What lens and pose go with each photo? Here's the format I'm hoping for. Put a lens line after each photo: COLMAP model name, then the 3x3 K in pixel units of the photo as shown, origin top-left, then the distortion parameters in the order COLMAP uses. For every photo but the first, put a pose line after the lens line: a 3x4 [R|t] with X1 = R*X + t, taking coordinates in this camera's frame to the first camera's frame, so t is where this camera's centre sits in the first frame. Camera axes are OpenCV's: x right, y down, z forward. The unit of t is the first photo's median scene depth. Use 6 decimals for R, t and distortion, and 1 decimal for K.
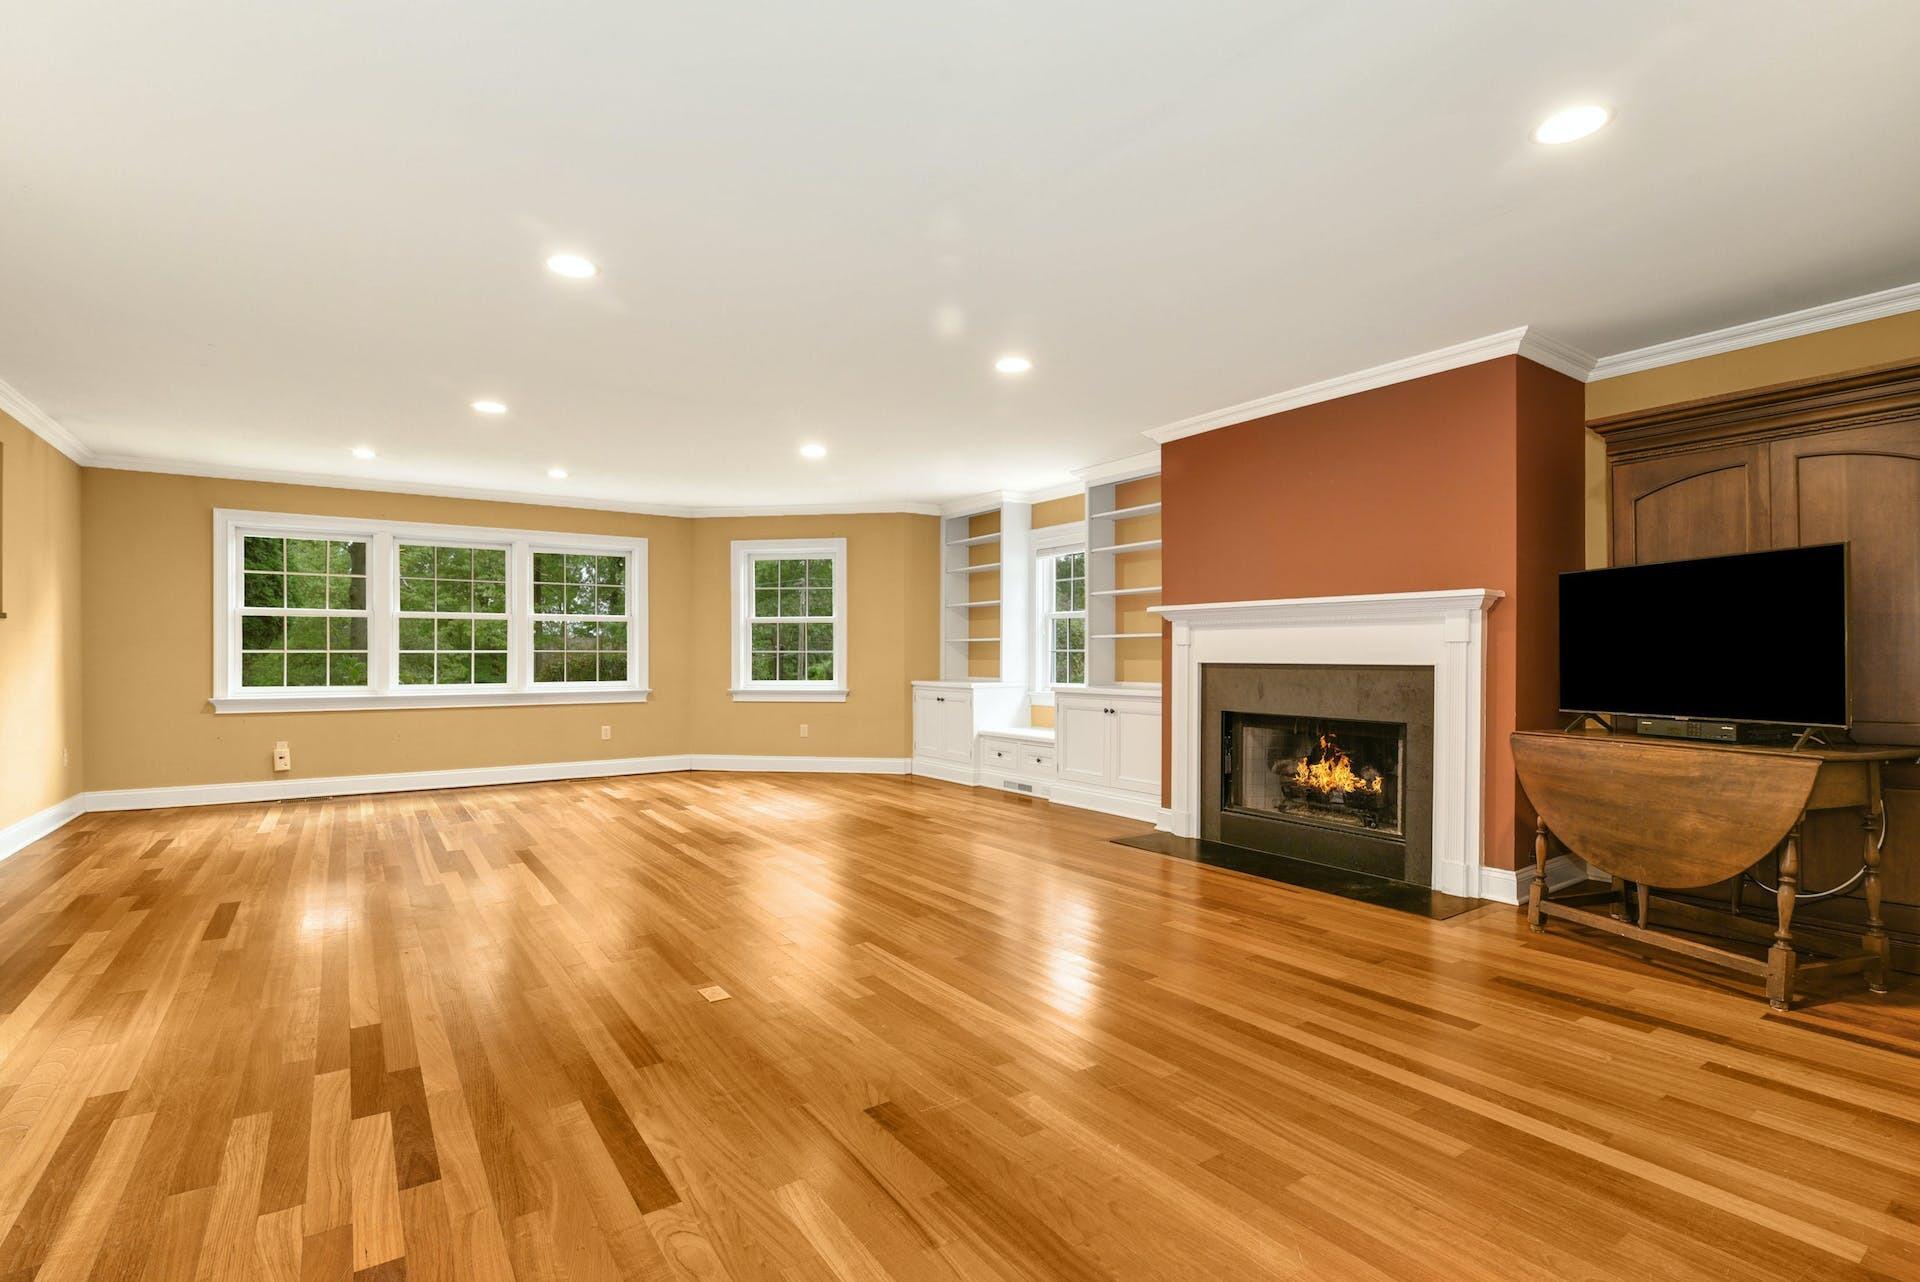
lens RADIAL K [[912.6, 0, 950.2], [0, 912.6, 654.8], [0, 0, 1]] dist [-0.010708, -0.000705]
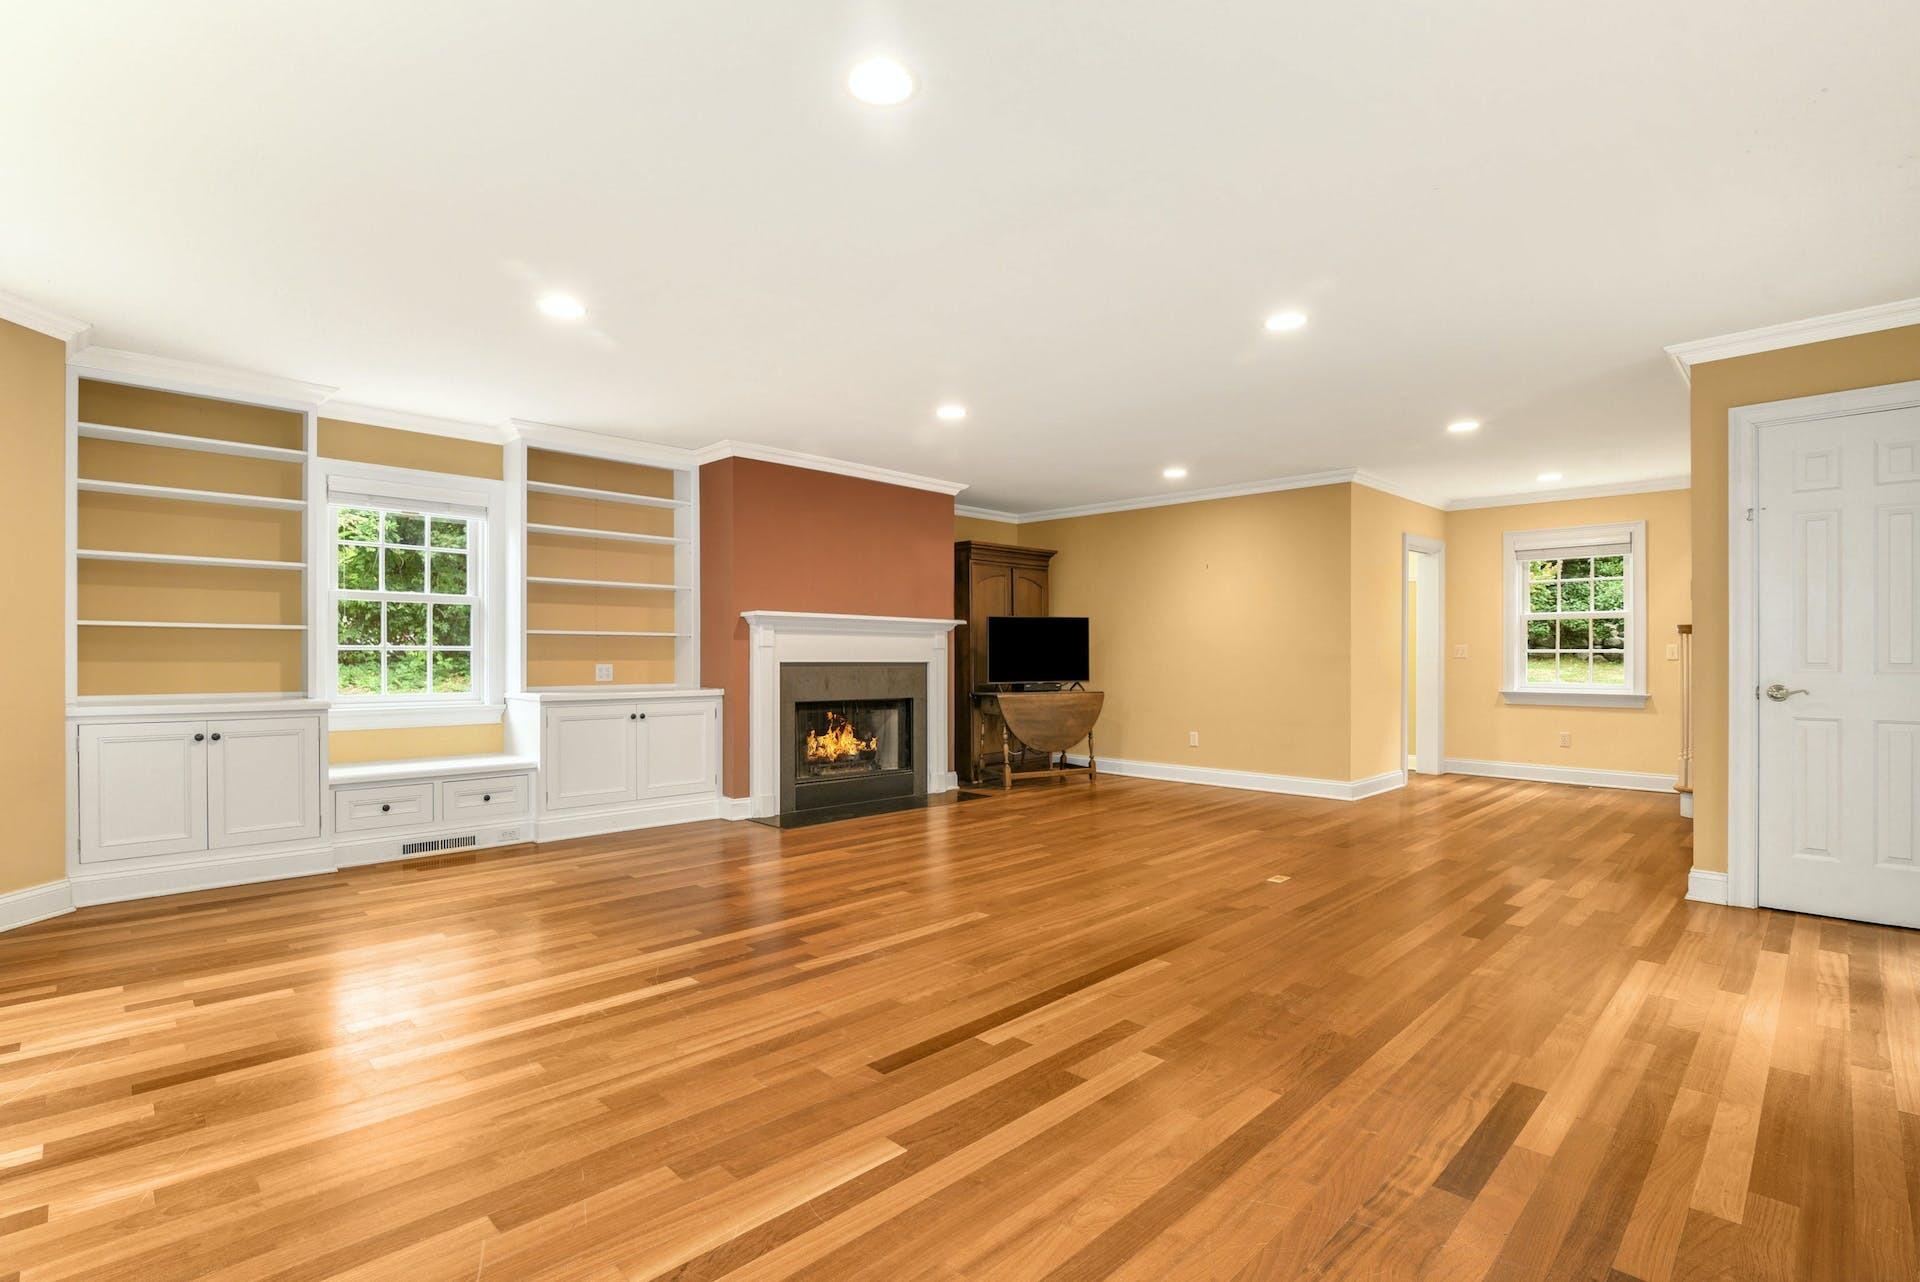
lens RADIAL K [[912.6, 0, 950.2], [0, 912.6, 654.8], [0, 0, 1]] dist [-0.010708, -0.000705]
pose [[-0.197111, -0.001238, 0.980380, -0.957968], [-0.003735, 0.999993, 0.000512, -0.001974], [-0.980374, -0.003561, -0.197114, 1.071932]]
